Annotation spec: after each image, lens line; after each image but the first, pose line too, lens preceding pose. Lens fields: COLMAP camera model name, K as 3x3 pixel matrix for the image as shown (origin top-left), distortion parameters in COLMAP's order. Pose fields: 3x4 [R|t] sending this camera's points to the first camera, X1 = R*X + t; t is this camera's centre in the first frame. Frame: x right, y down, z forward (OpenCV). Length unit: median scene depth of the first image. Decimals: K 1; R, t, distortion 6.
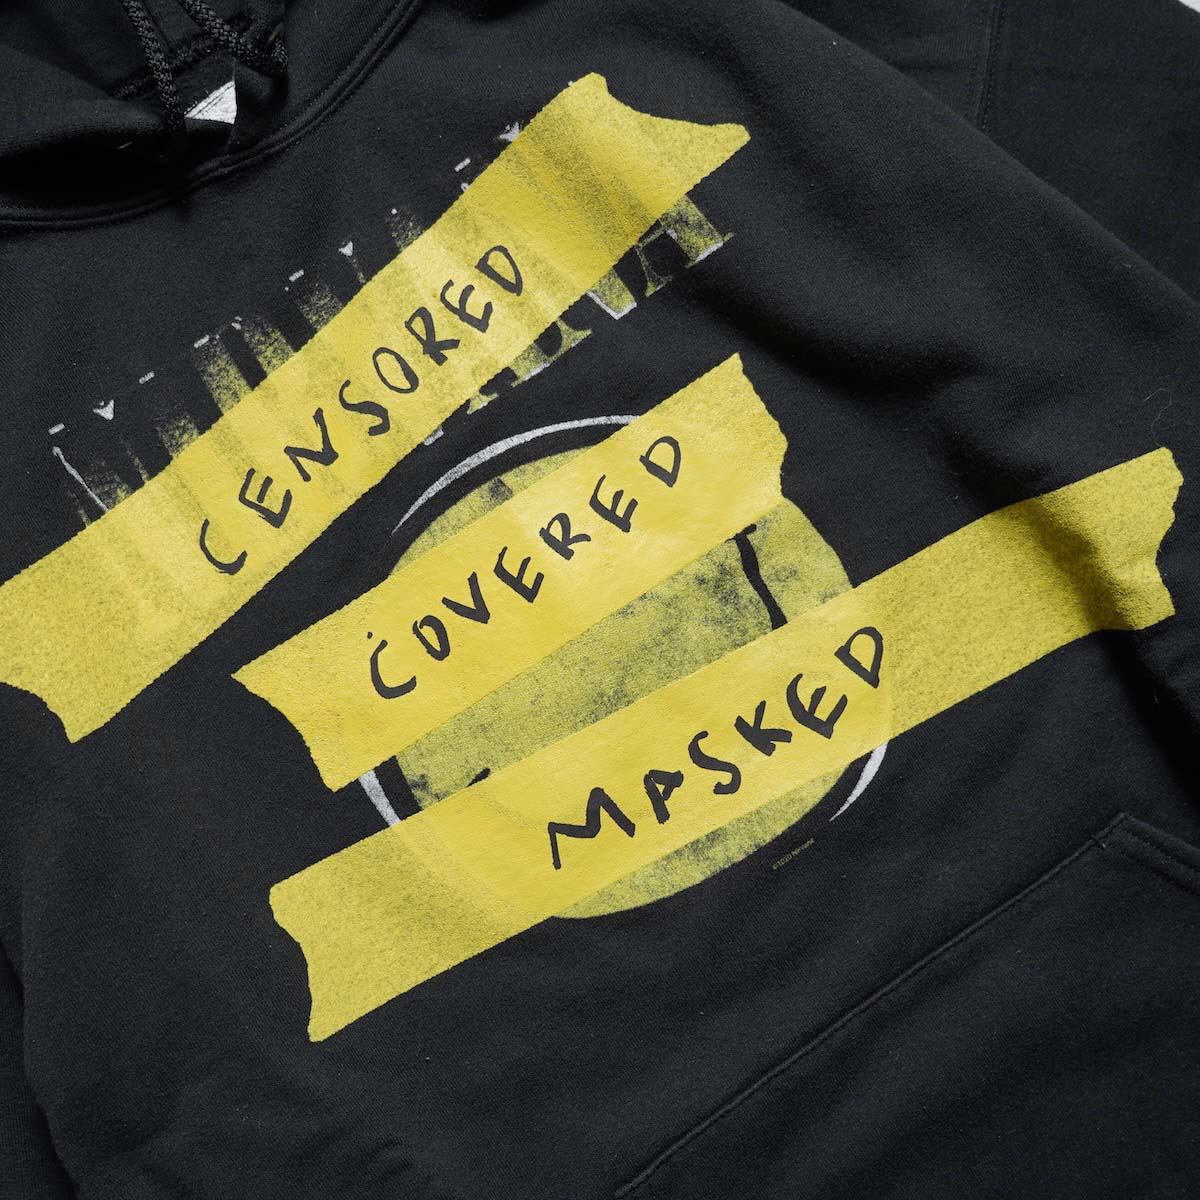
lens RADIAL K [[1470.1, 0, 598.3], [0, 1470.1, 600.3], [0, 0, 1]] dist [-0.041543, 0.000000]
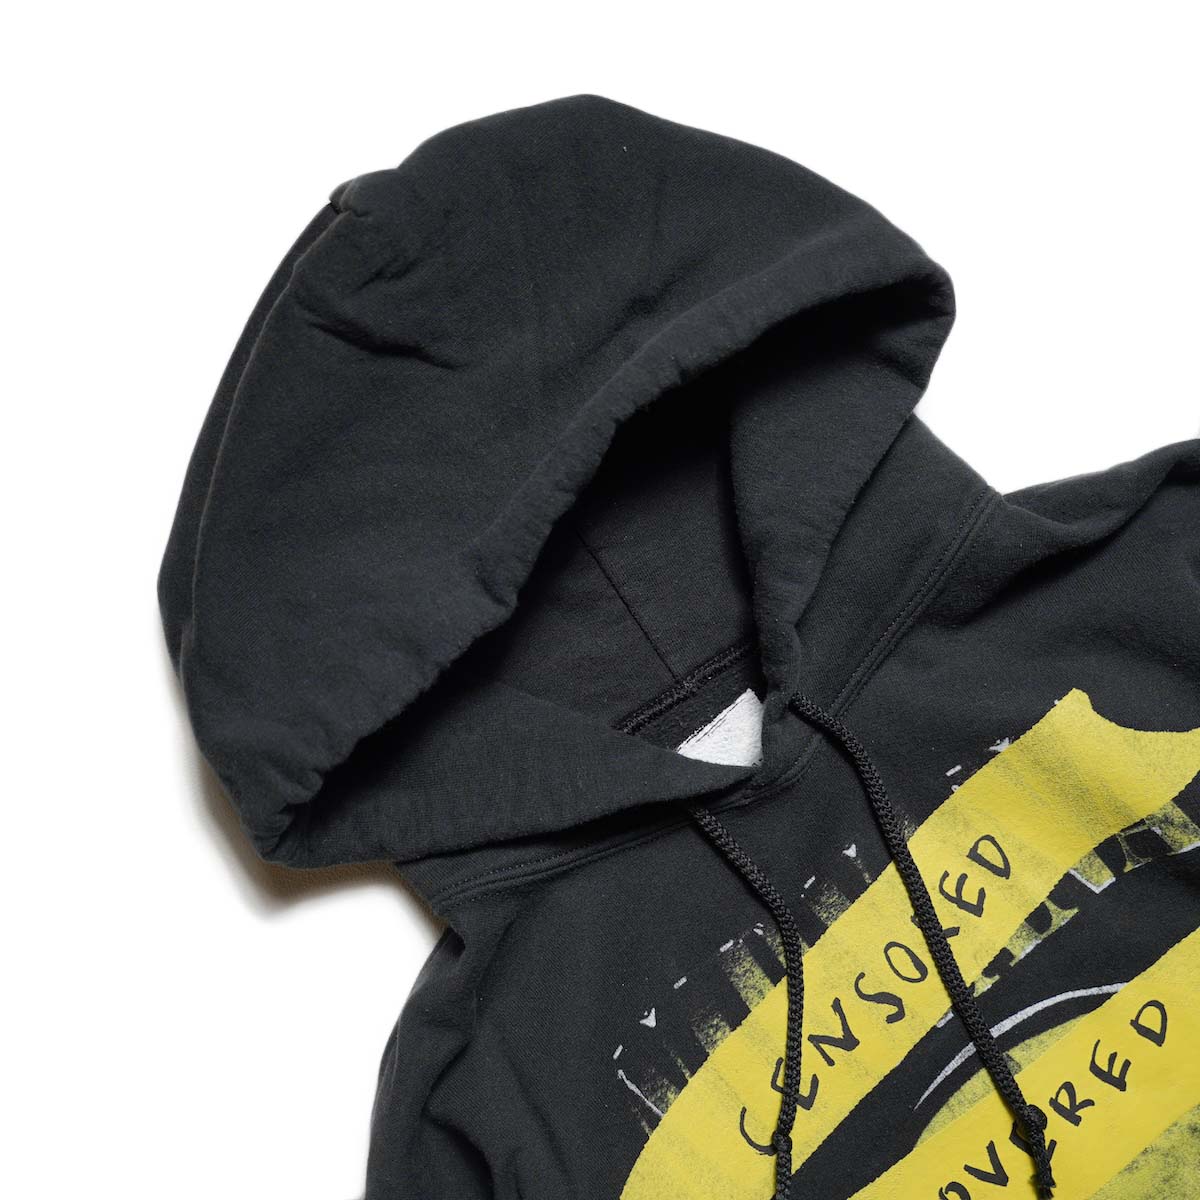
lens RADIAL K [[1470.1, 0, 604.0], [0, 1470.1, 597.4], [0, 0, 1]] dist [-0.041543, 0.000000]
pose [[0.996528, -0.072208, -0.041449, -0.296394], [0.072125, 0.997389, -0.003518, -0.438654], [0.041595, 0.000517, 0.999134, -0.106274]]
